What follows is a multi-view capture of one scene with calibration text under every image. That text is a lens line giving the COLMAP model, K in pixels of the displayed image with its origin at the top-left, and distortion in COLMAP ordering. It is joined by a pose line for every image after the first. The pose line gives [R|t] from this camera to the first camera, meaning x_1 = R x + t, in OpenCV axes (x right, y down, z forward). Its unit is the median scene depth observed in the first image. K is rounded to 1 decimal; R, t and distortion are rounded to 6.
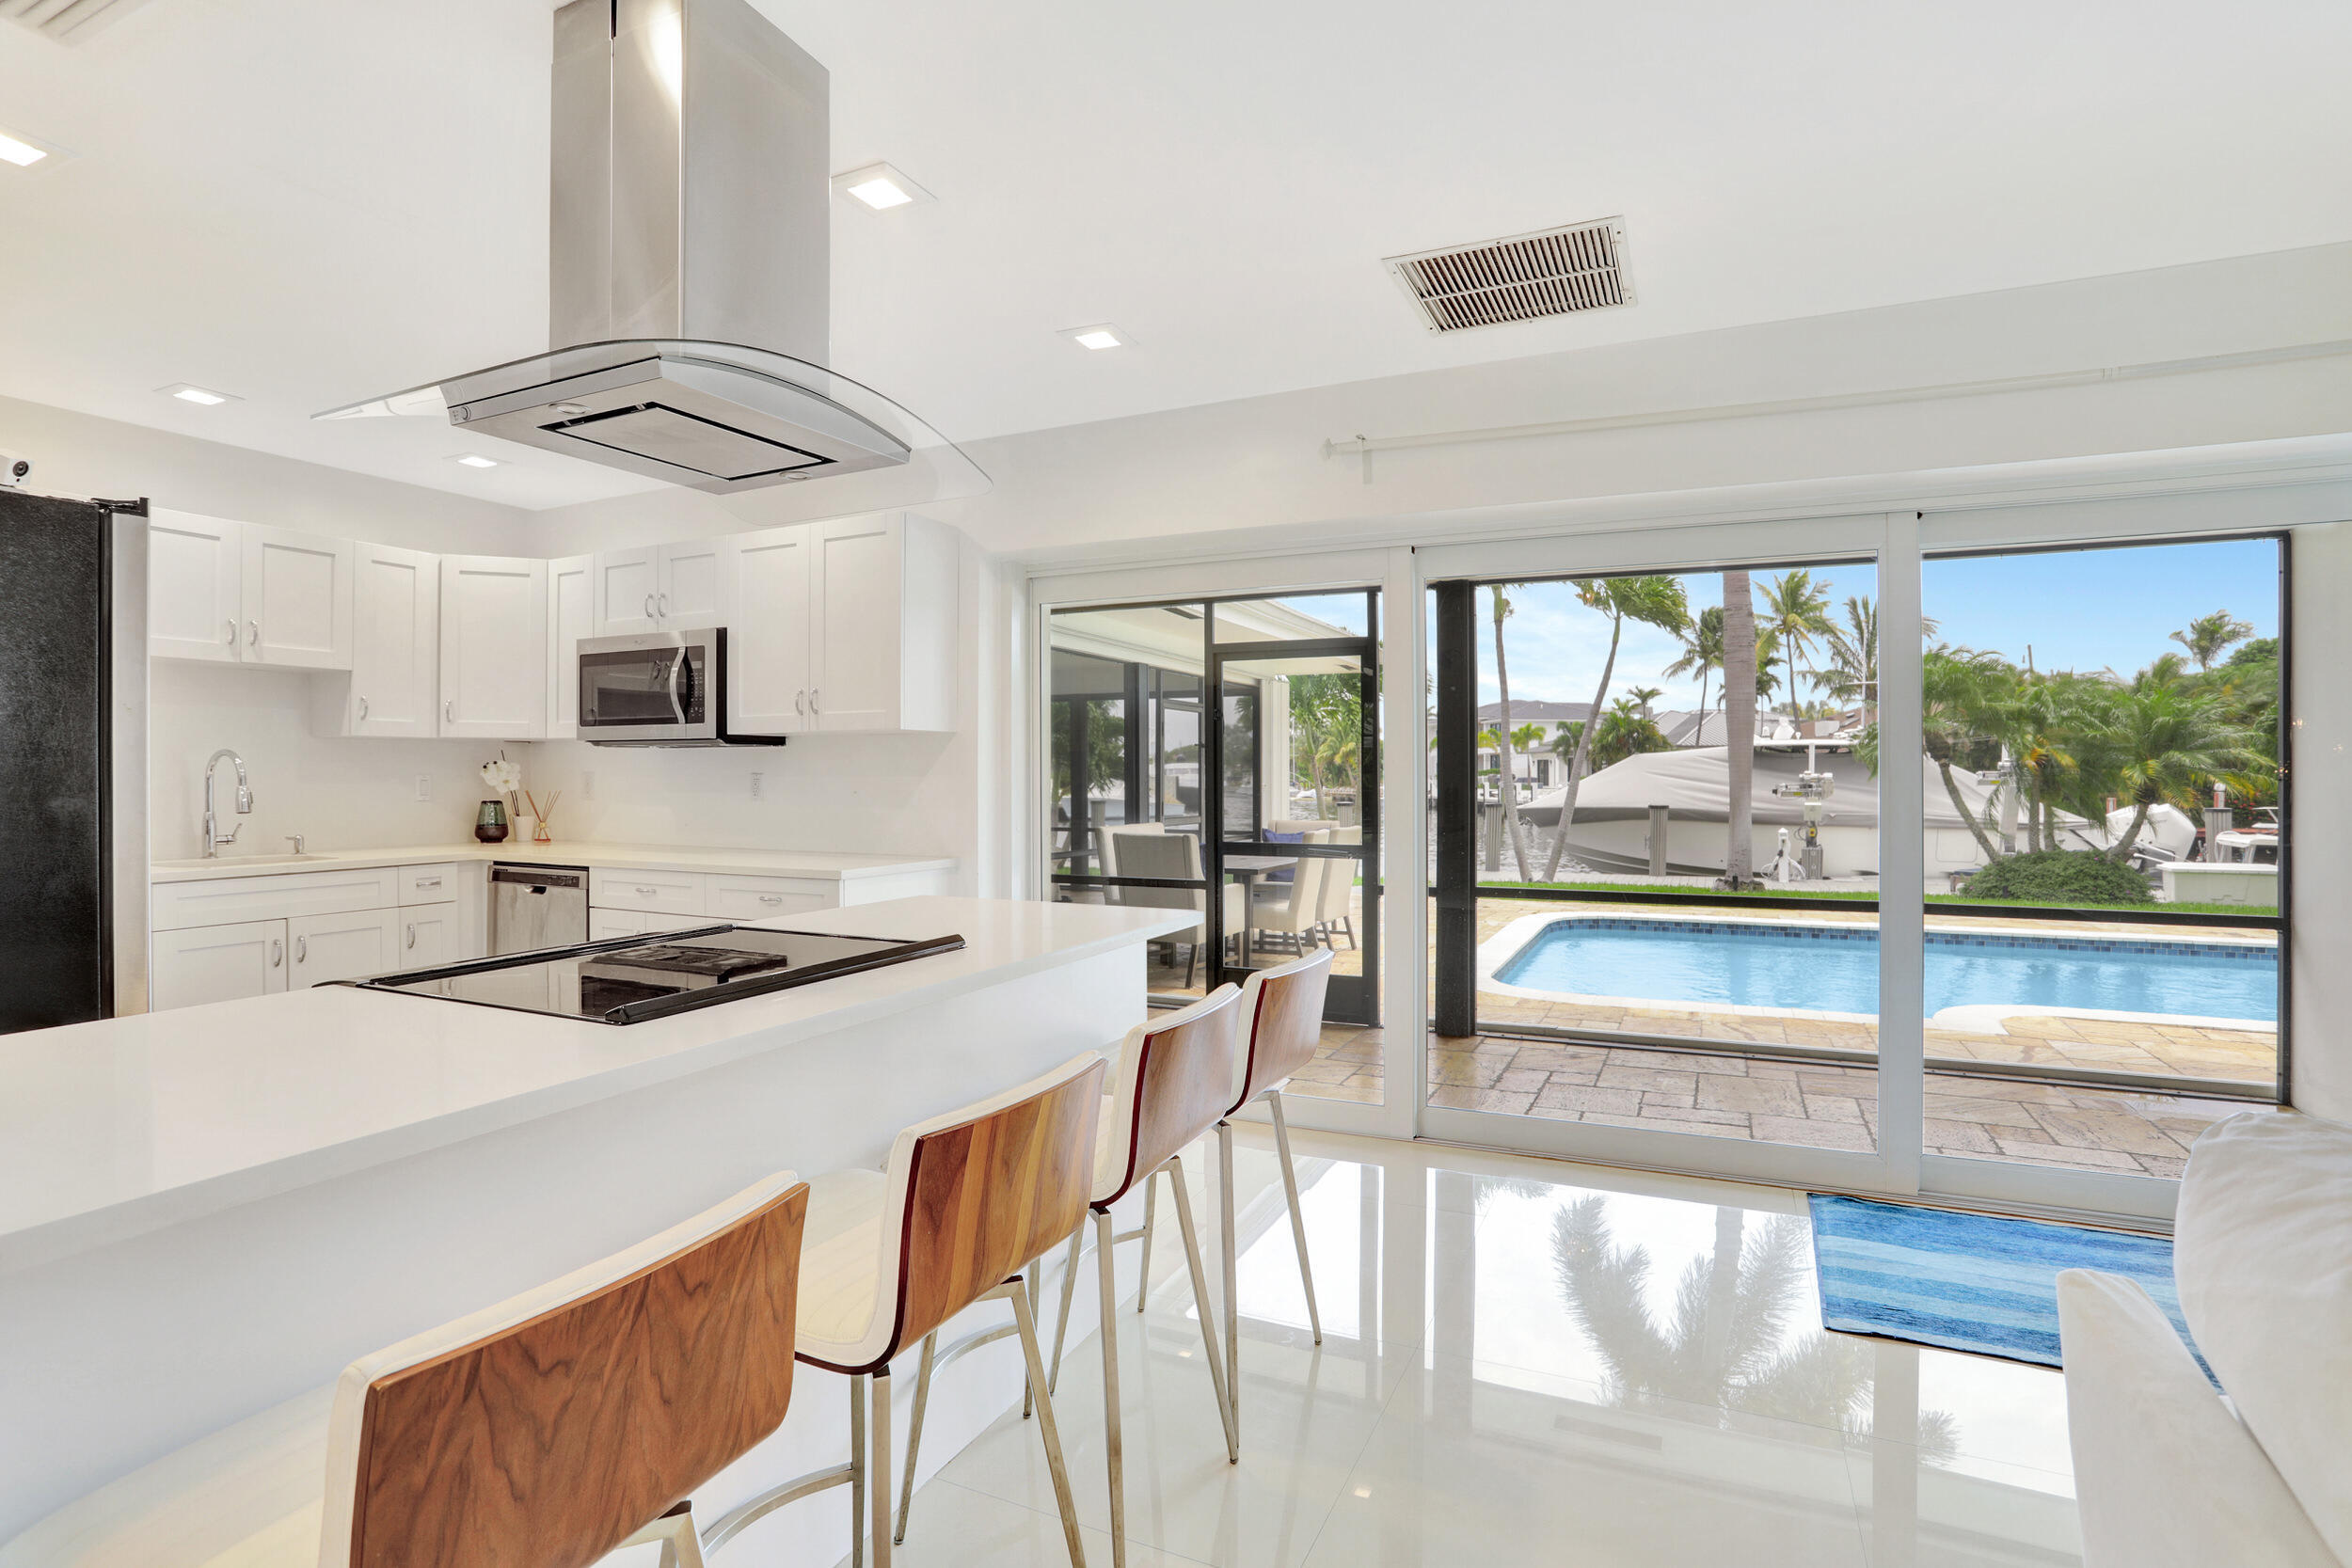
lens RADIAL K [[1140.4, 0, 1178.1], [0, 1140.4, 773.6], [0, 0, 1]] dist [-0.035819, 0.000100]
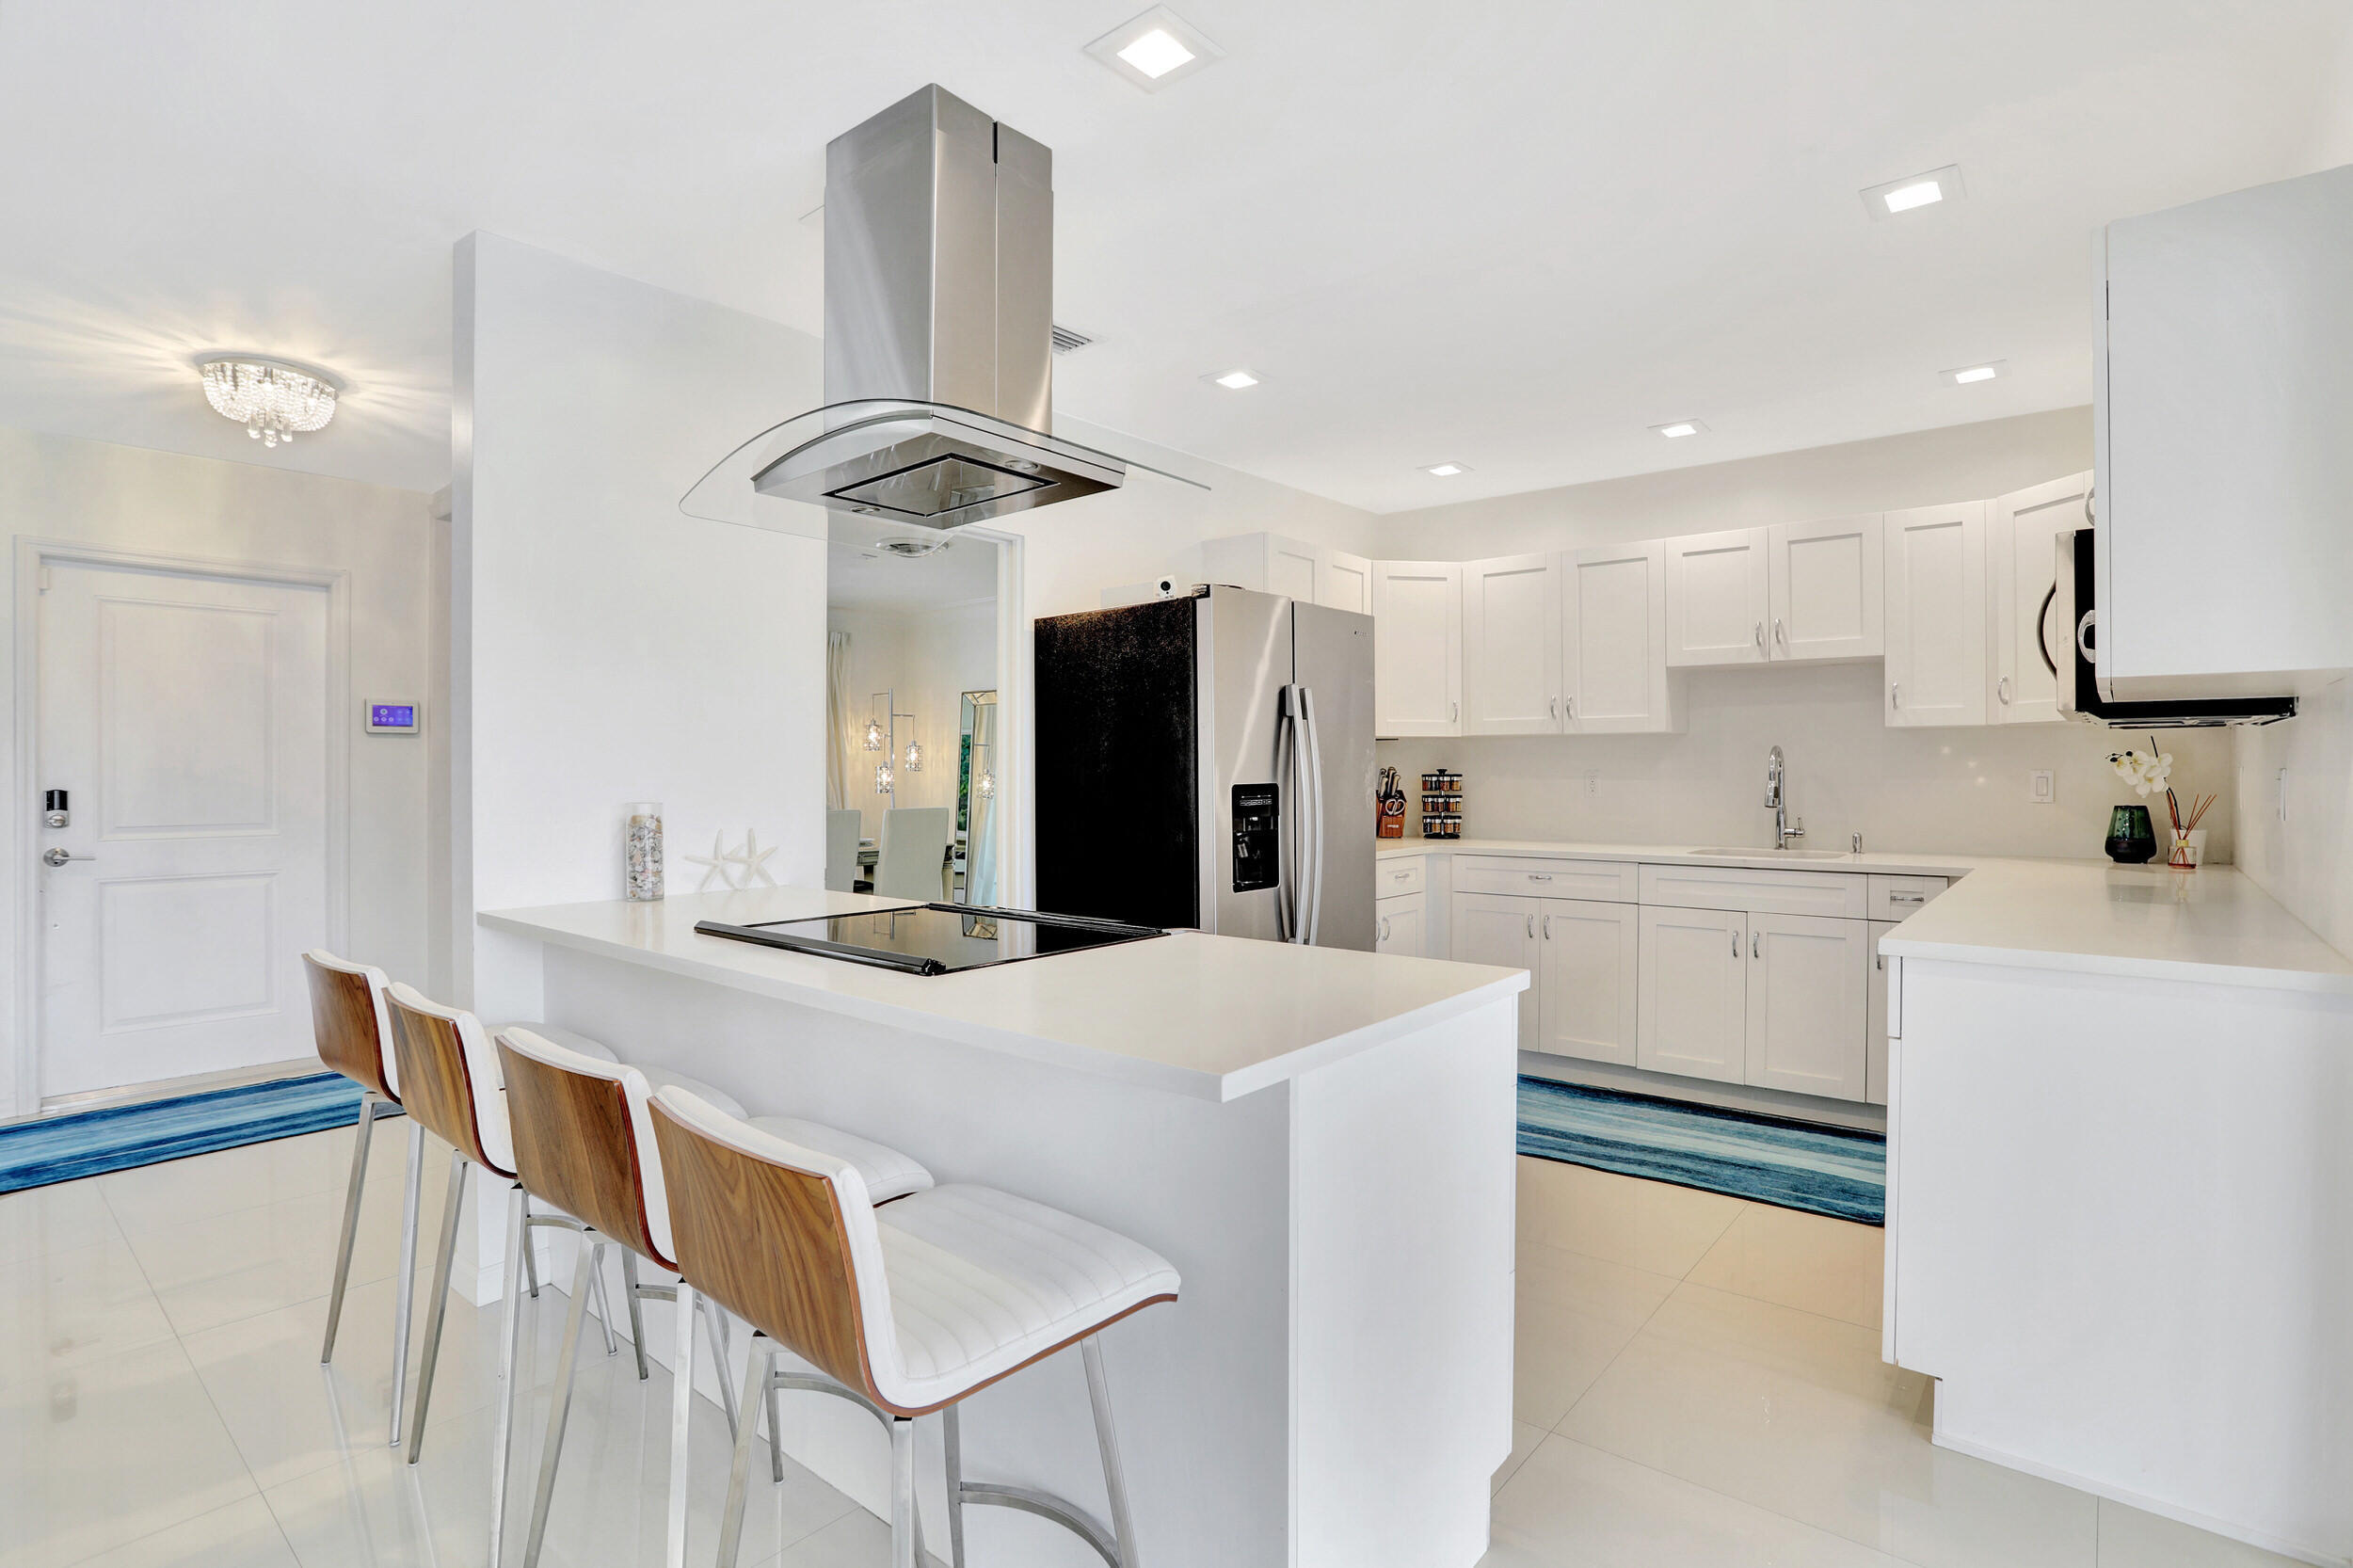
lens RADIAL K [[1141.0, 0, 1178.6], [0, 1141.0, 773.6], [0, 0, 1]] dist [-0.035819, 0.000100]
pose [[-0.240281, 0.002878, -0.970699, 0.294866], [0.001285, 0.999996, 0.002646, 0.000579], [0.970702, -0.000612, -0.240284, 0.687351]]
